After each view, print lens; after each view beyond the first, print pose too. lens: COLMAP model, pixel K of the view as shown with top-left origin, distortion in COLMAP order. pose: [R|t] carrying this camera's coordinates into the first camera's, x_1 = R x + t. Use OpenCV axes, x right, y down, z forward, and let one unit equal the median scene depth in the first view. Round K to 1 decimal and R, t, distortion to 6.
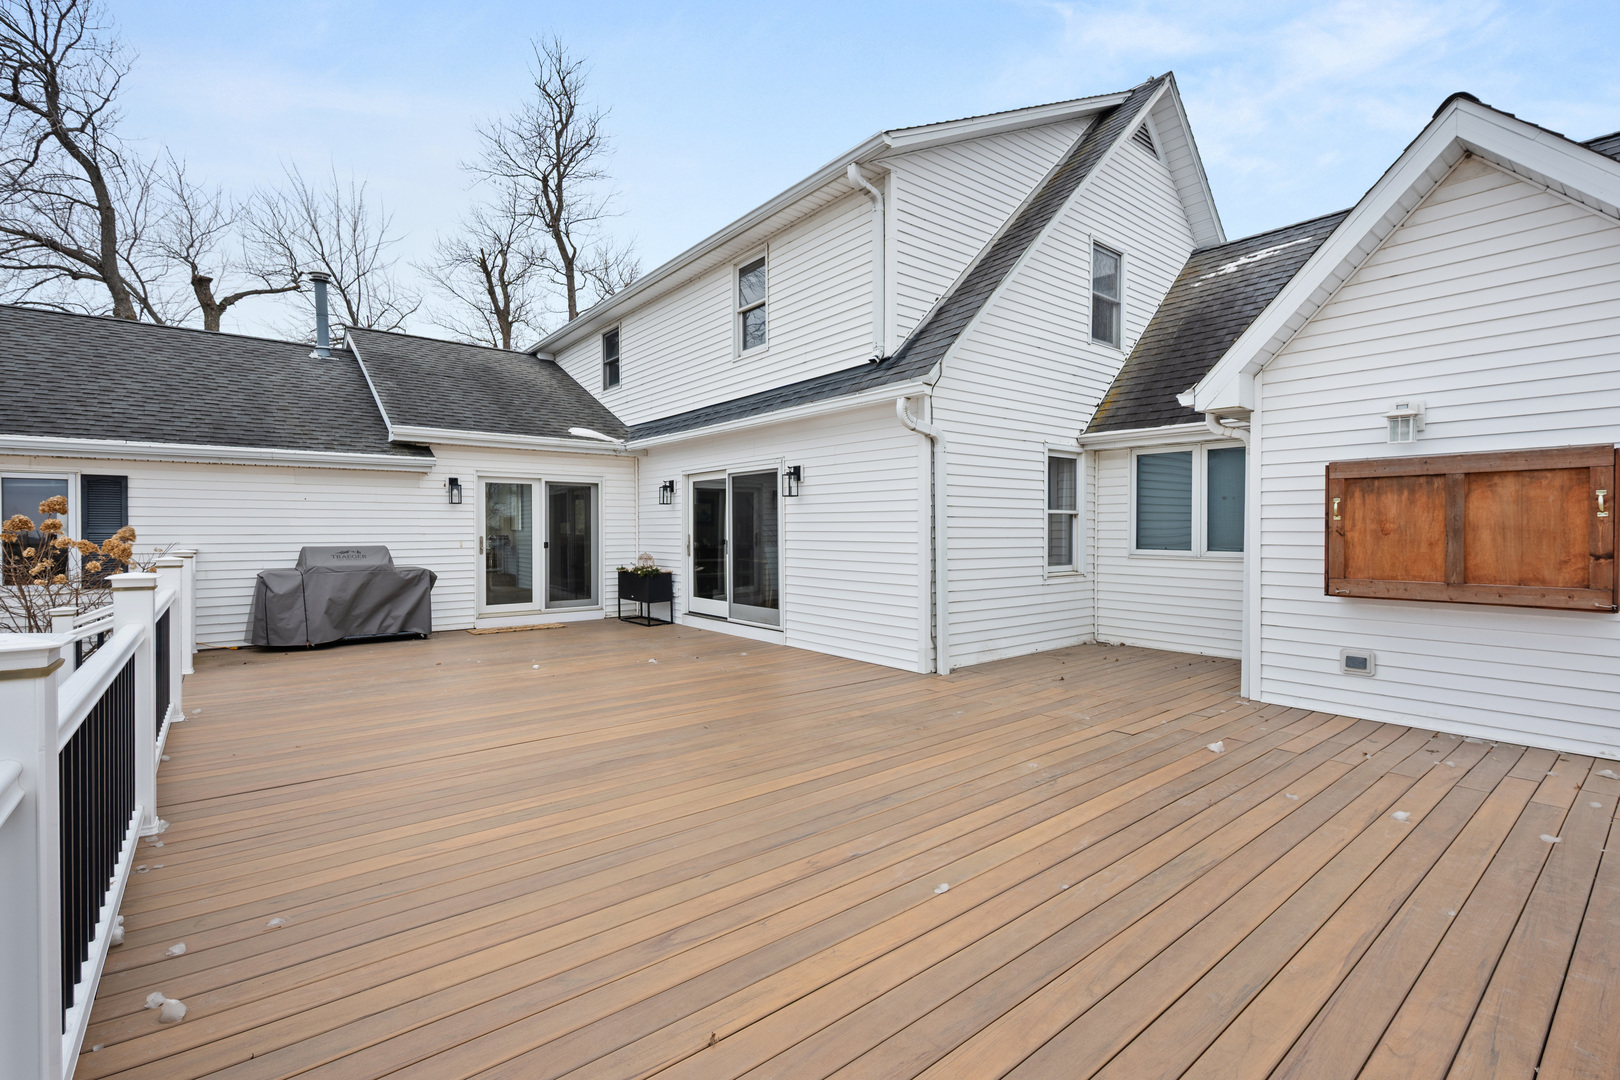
lens RADIAL K [[724.4, 0, 806.2], [0, 724.4, 520.7], [0, 0, 1]] dist [0.000865, -0.000195]
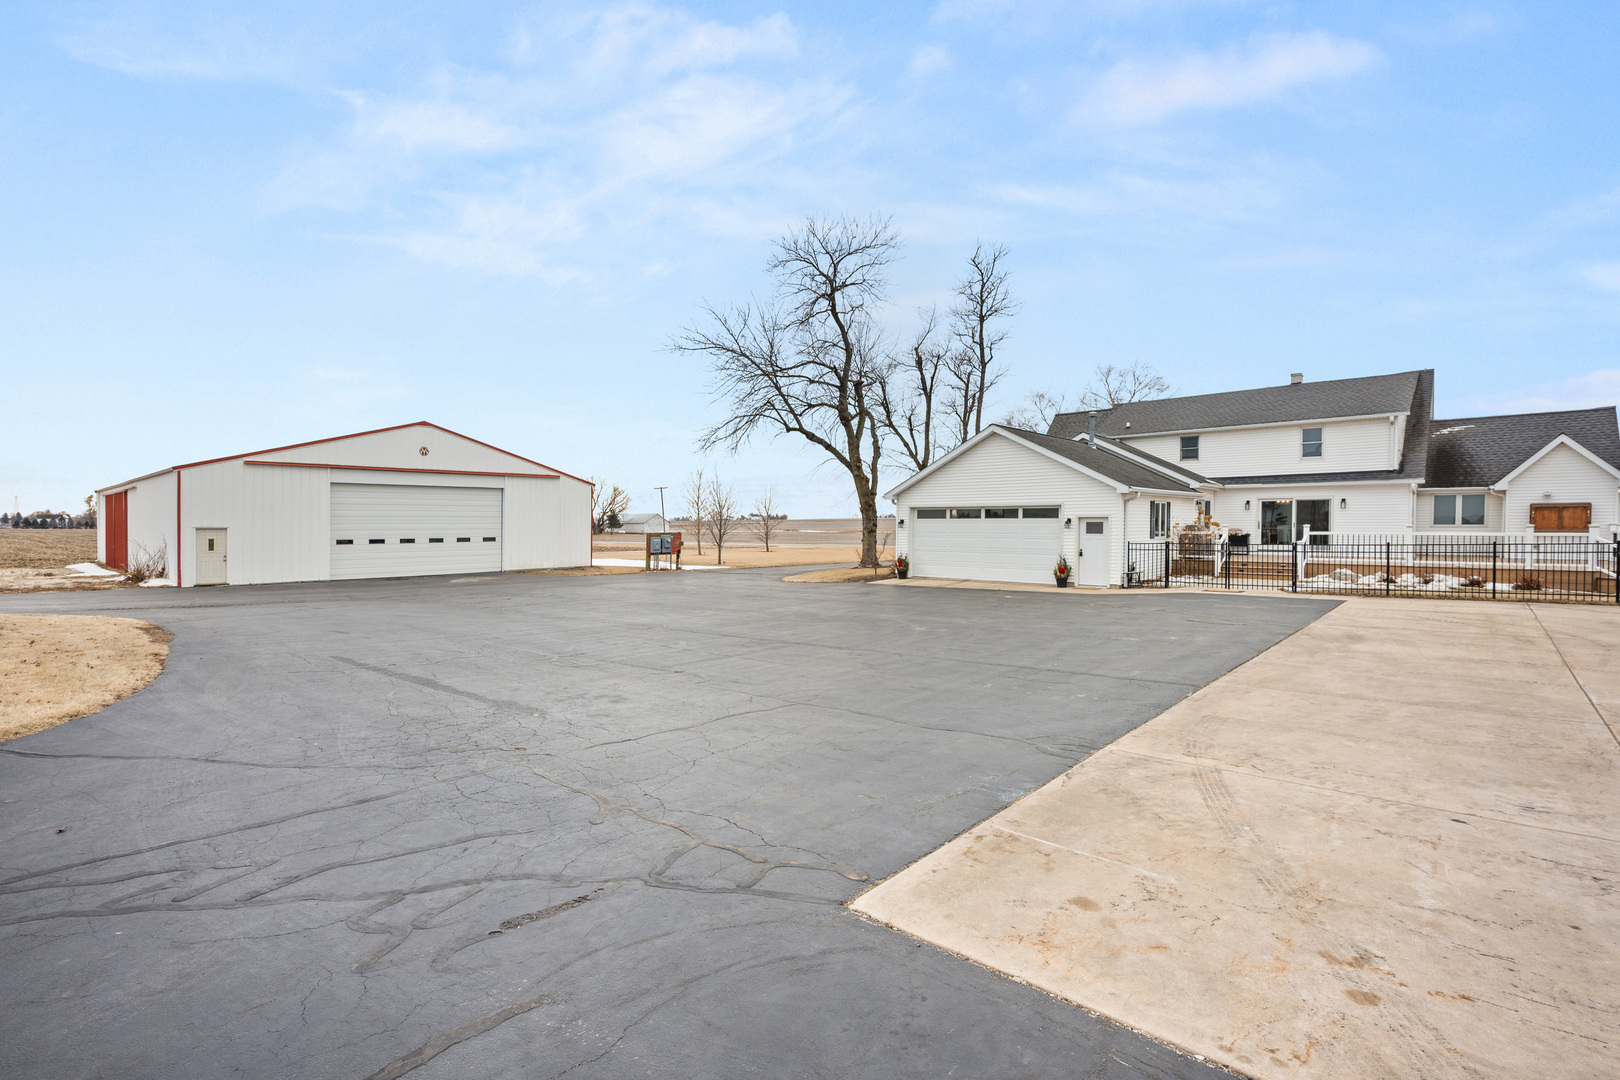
lens RADIAL K [[740.3, 0, 818.1], [0, 740.3, 514.1], [0, 0, 1]] dist [-0.003212, -0.000492]
pose [[0.986818, 0.000873, 0.161829, -1.986535], [-0.000363, 0.999995, -0.003182, 0.000963], [-0.161831, 0.003082, 0.986814, -1.278553]]
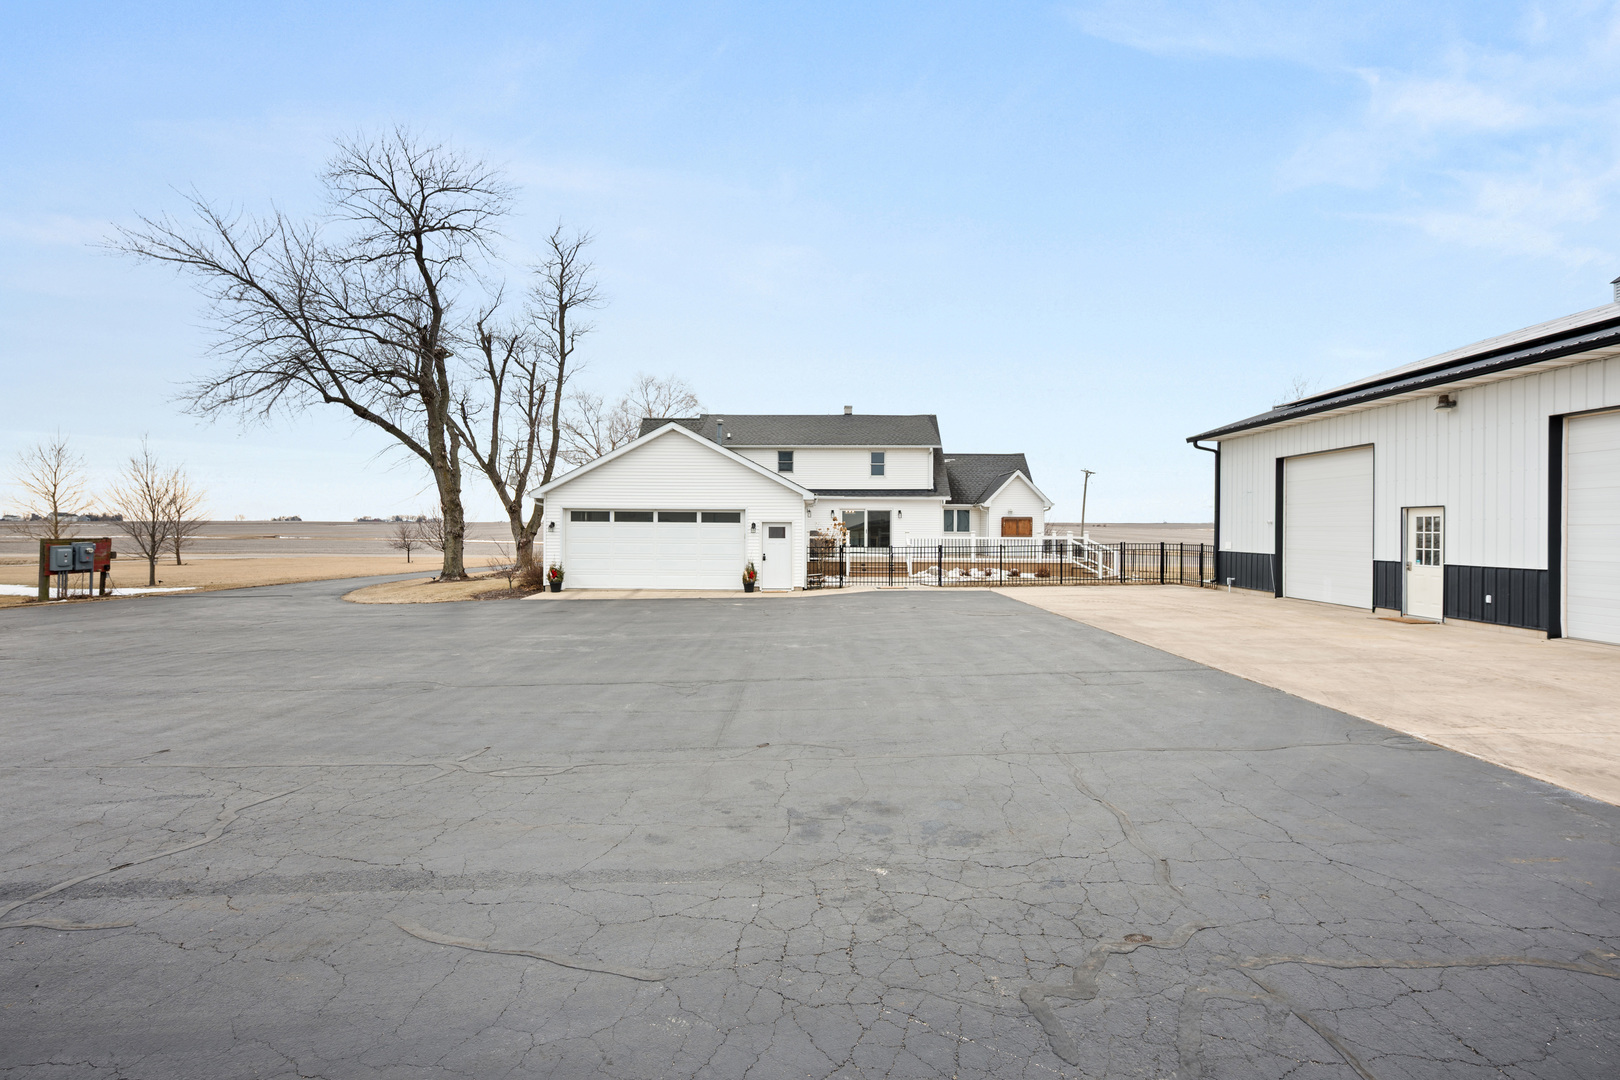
lens RADIAL K [[724.4, 0, 806.2], [0, 724.4, 520.7], [0, 0, 1]] dist [0.000865, -0.000195]
pose [[0.625870, 0.015161, 0.779780, -2.429860], [-0.013446, 0.999872, -0.008648, 0.014700], [-0.779811, -0.005073, 0.625994, -0.763973]]
